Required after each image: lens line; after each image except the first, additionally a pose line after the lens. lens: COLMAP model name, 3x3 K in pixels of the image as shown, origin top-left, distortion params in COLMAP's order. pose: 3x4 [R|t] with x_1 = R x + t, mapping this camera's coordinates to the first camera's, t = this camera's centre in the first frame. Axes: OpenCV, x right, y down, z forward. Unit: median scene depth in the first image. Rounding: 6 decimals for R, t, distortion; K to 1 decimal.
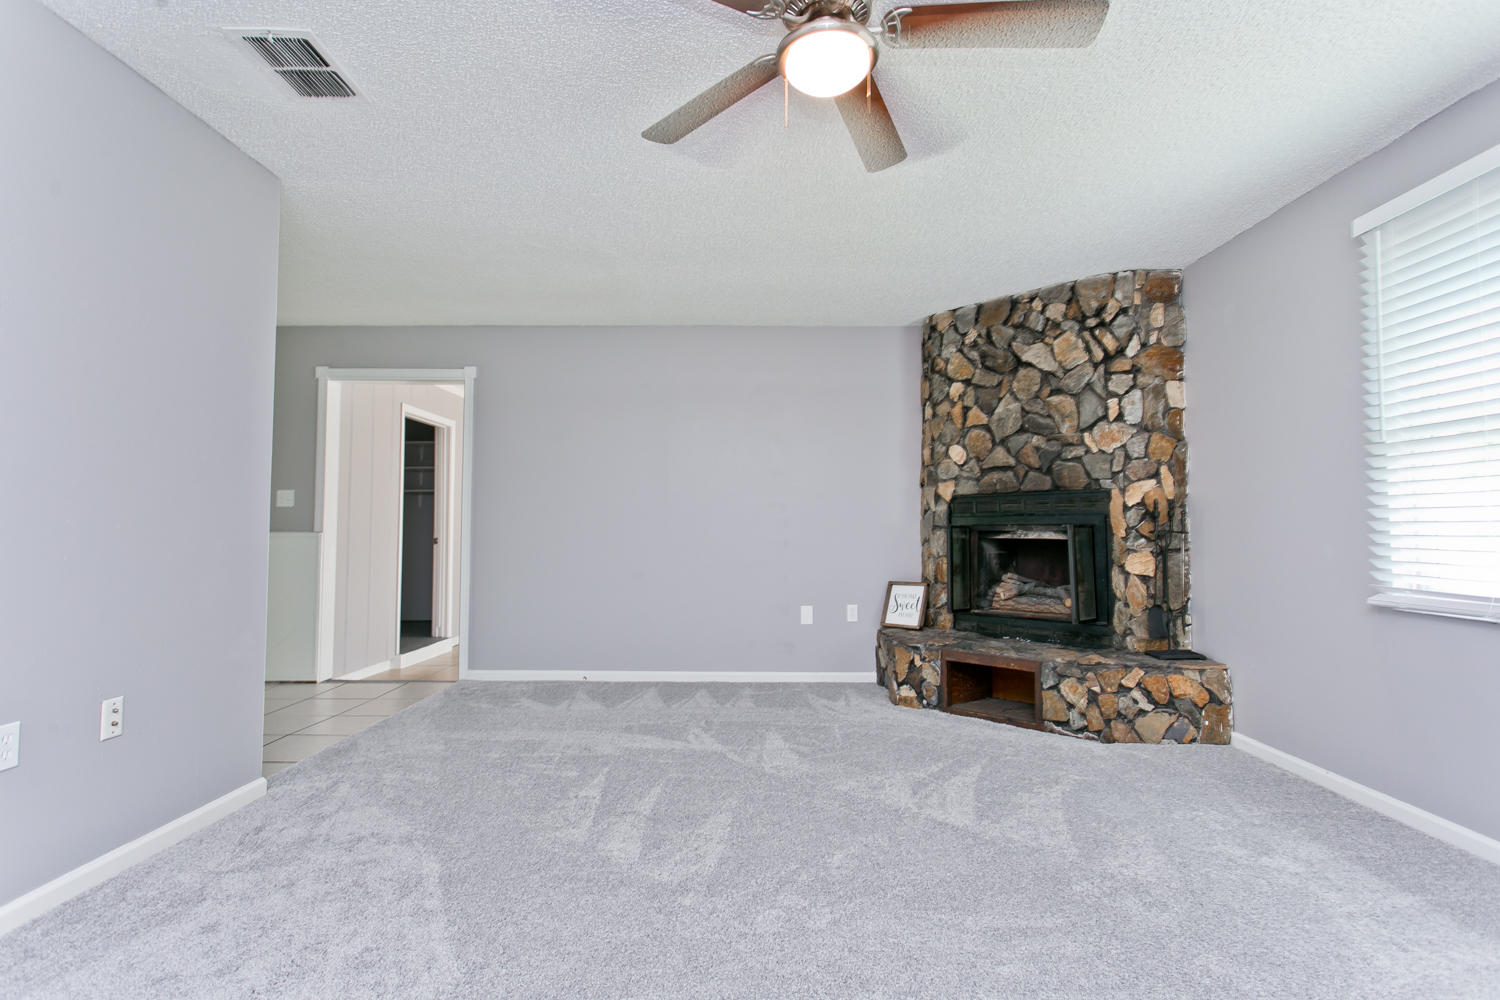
lens RADIAL K [[718.7, 0, 751.3], [0, 718.7, 495.8], [0, 0, 1]] dist [0.001063, 0.000905]
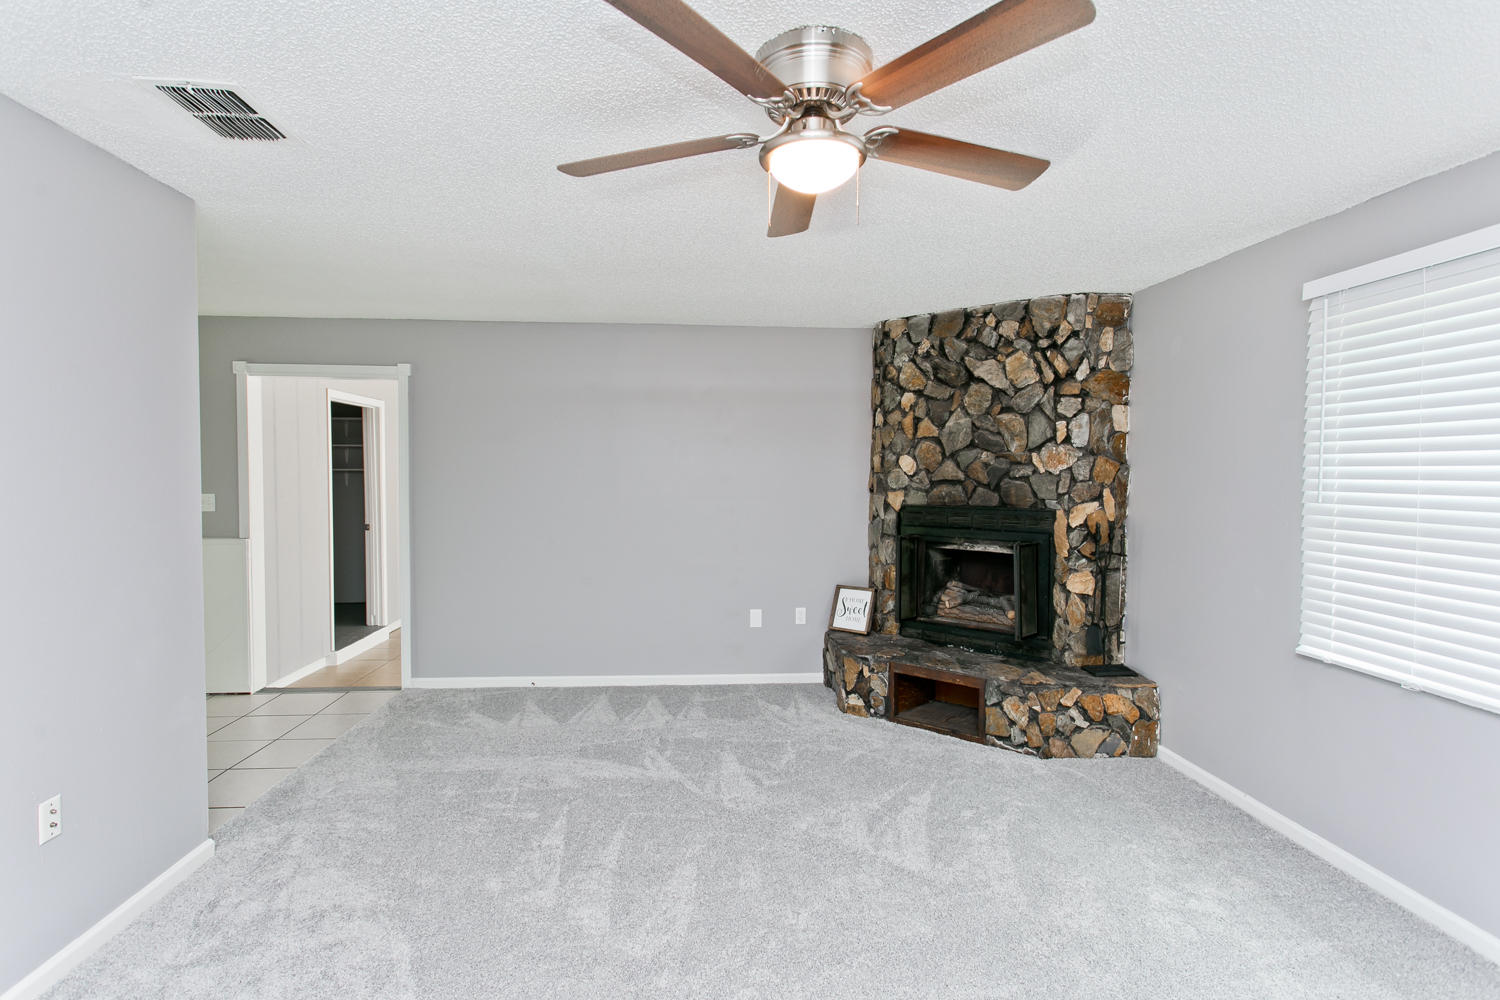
lens RADIAL K [[721.9, 0, 739.1], [0, 721.9, 496.3], [0, 0, 1]] dist [-0.002860, 0.001694]
pose [[0.997110, -0.000406, 0.075976, -0.027886], [-0.005611, 0.996862, 0.078965, -0.101177], [-0.075770, -0.079163, 0.993978, 0.010394]]
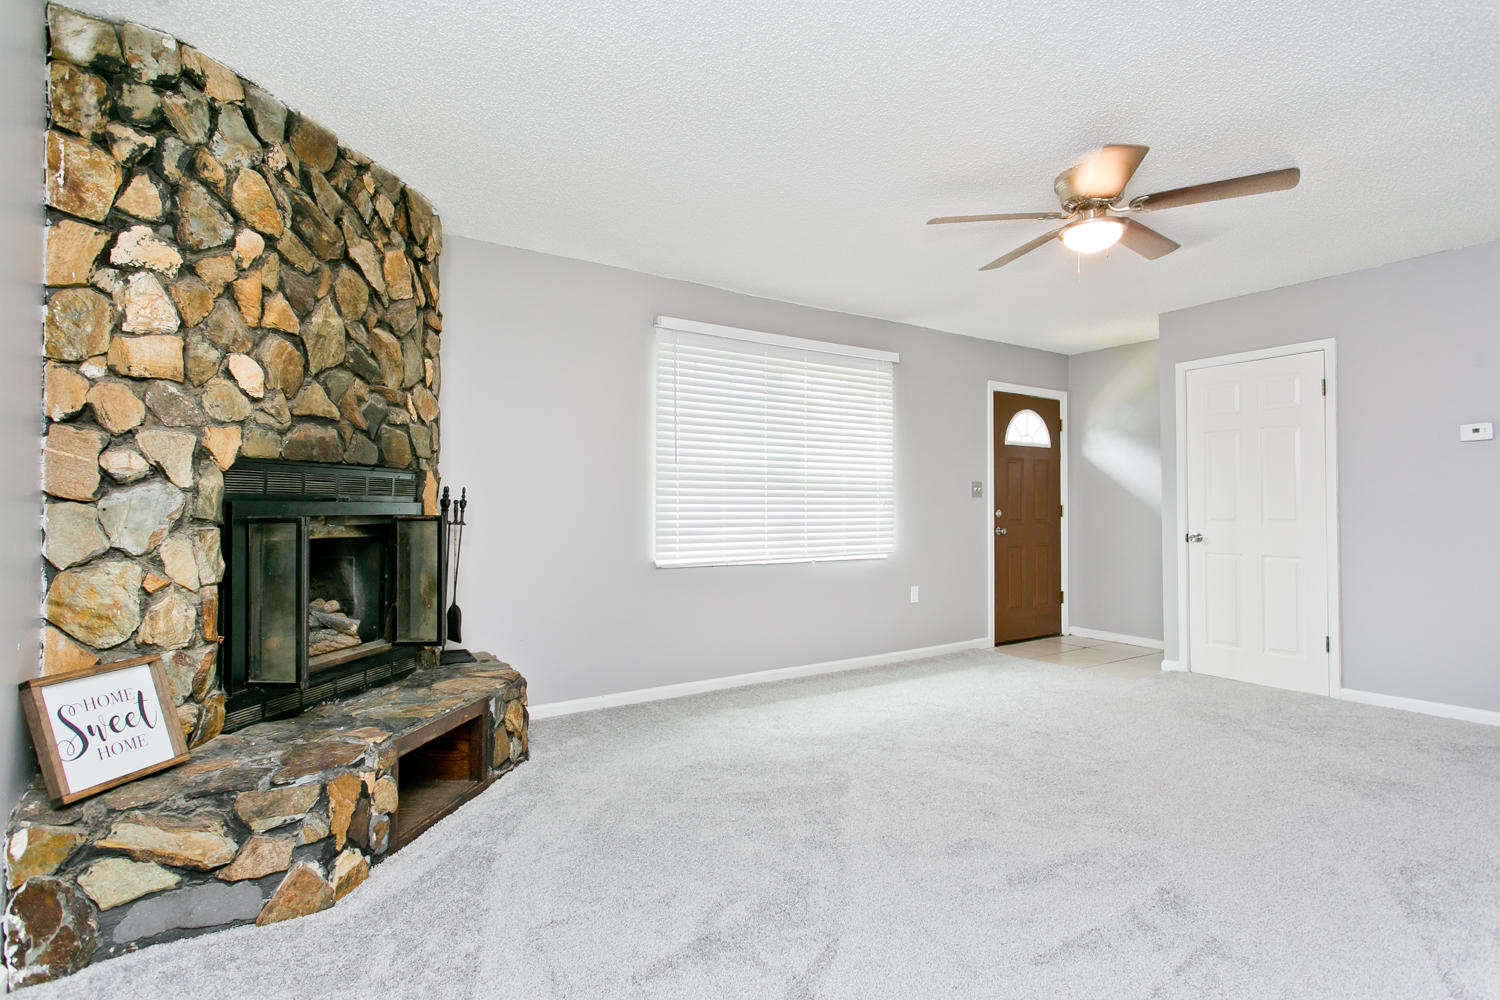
lens RADIAL K [[736.9, 0, 746.9], [0, 736.9, 497.6], [0, 0, 1]] dist [-0.000450, 0.000104]
pose [[-0.553726, 0.013338, 0.832592, -0.359060], [-0.038097, 0.998419, -0.041332, 0.038070], [-0.831827, -0.054606, -0.552343, 1.088425]]
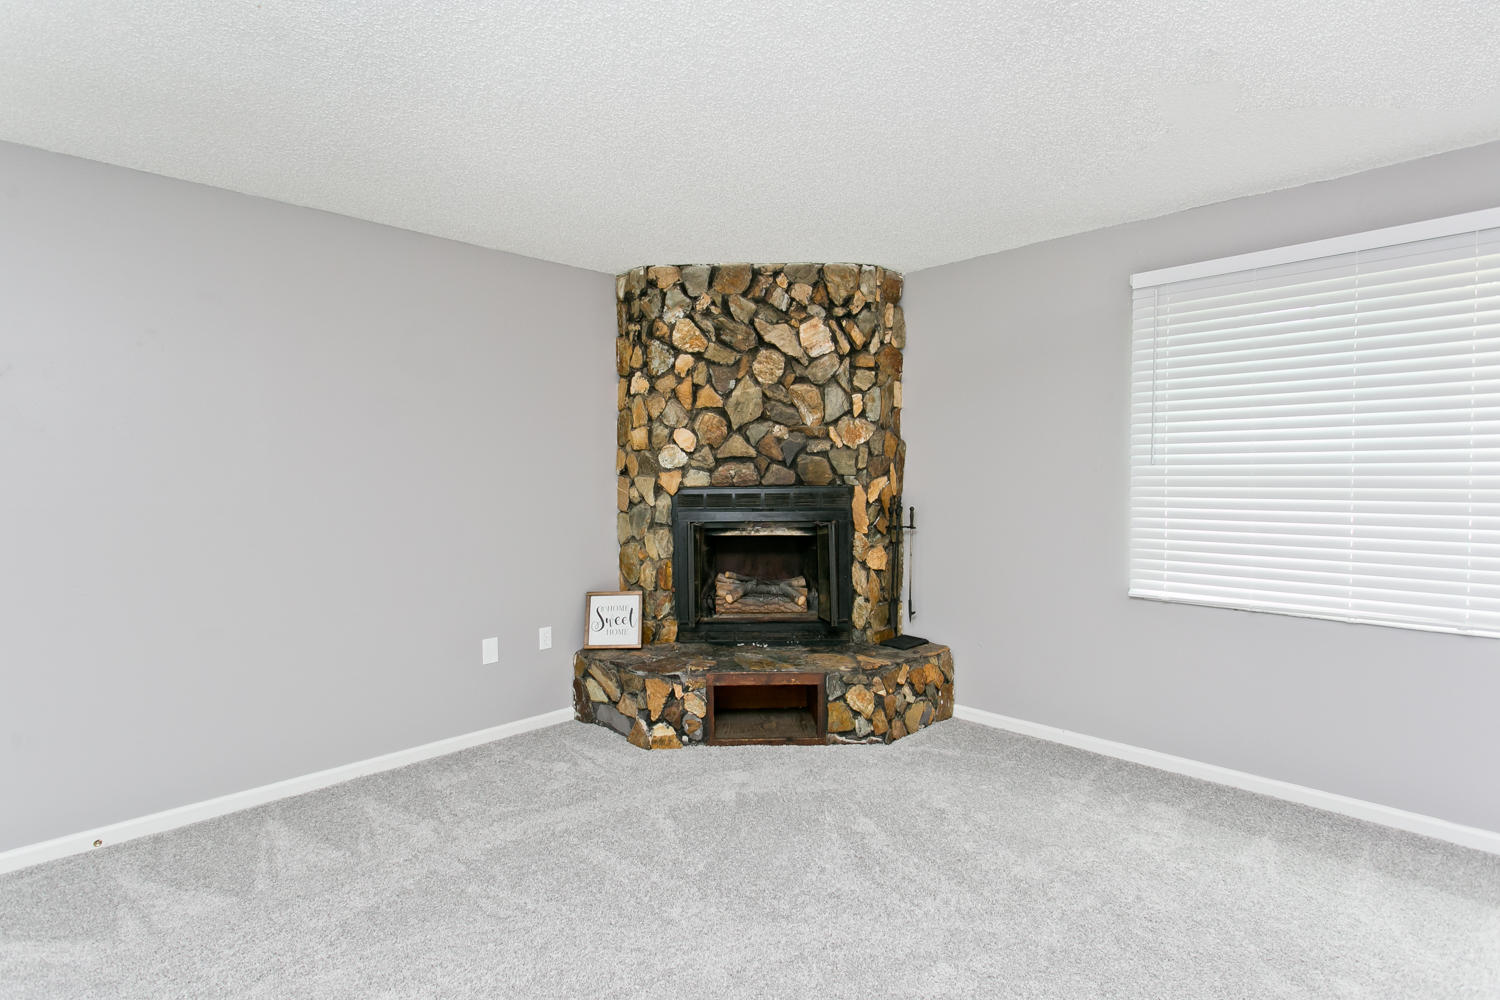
lens RADIAL K [[737.1, 0, 713.7], [0, 737.1, 498.0], [0, 0, 1]] dist [-0.000769, 0.000248]
pose [[0.720883, -0.030249, 0.692397, -0.326408], [-0.022790, 0.997472, 0.067305, -0.053135], [-0.692682, -0.064298, 0.718371, 0.377759]]
